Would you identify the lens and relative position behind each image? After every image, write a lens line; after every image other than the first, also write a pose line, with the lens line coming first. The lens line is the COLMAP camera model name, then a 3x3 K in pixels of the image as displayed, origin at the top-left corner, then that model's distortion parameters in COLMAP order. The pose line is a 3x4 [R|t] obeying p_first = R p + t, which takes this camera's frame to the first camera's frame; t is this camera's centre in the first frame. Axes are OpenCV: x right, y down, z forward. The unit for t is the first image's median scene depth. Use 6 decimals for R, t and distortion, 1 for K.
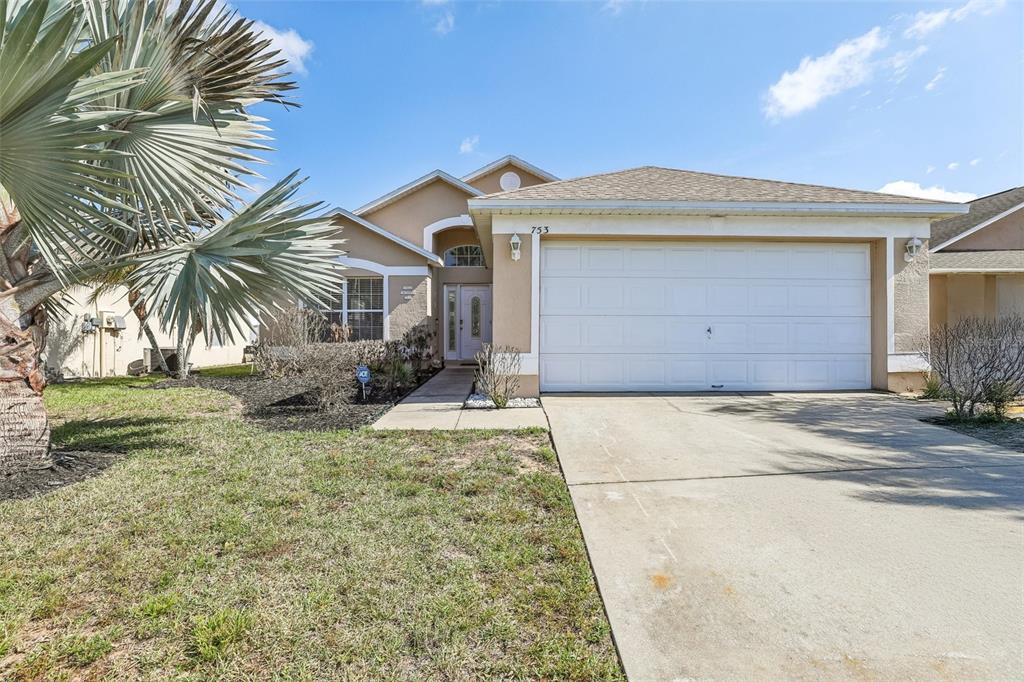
lens RADIAL K [[469.5, 0, 514.5], [0, 469.5, 338.5], [0, 0, 1]] dist [-0.039534, 0.009417]
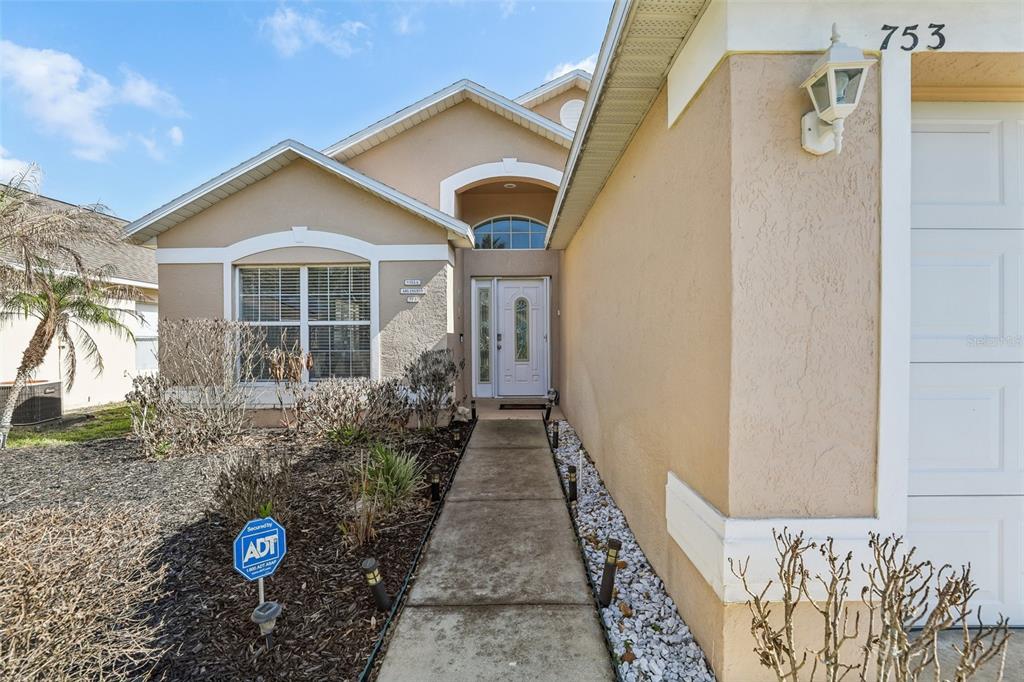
lens RADIAL K [[469.5, 0, 507.9], [0, 469.5, 340.8], [0, 0, 1]] dist [-0.039534, 0.009417]
pose [[0.999205, -0.001705, -0.039838, -0.092591], [0.001920, 0.999984, 0.005365, -0.041066], [0.039828, -0.005437, 0.999192, 0.444573]]
